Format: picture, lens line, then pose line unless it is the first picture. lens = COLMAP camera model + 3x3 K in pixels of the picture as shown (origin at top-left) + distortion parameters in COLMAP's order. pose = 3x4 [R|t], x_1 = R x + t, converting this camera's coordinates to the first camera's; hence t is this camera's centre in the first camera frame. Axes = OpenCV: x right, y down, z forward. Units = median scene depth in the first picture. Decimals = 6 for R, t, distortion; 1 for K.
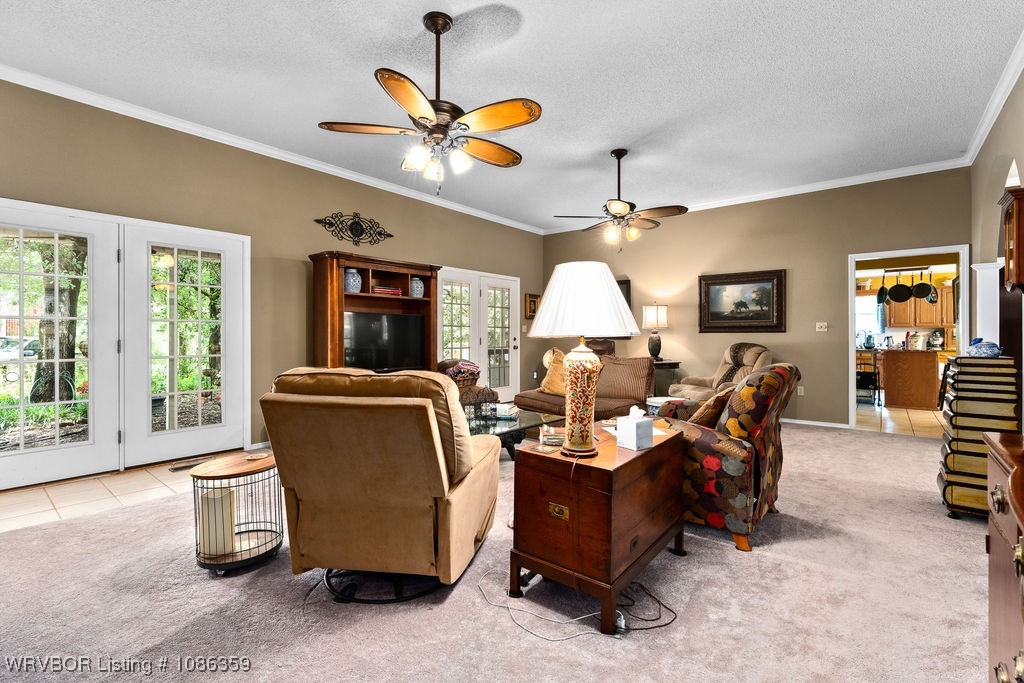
lens RADIAL K [[456.1, 0, 509.4], [0, 456.1, 335.5], [0, 0, 1]] dist [-0.014088, -0.000220]
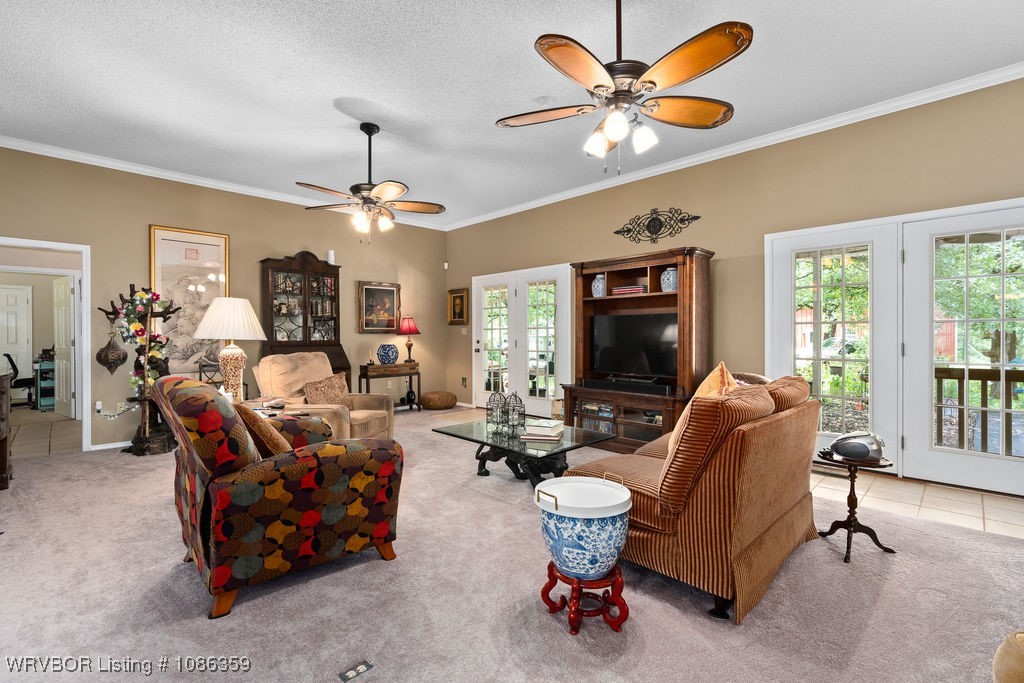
lens RADIAL K [[463.6, 0, 513.2], [0, 463.6, 338.8], [0, 0, 1]] dist [-0.004335, -0.000010]
pose [[-0.094883, 0.000169, -0.995488, 0.653117], [0.000667, 1.000000, 0.000107, 0.000878], [0.995488, -0.000654, -0.094883, 0.802122]]
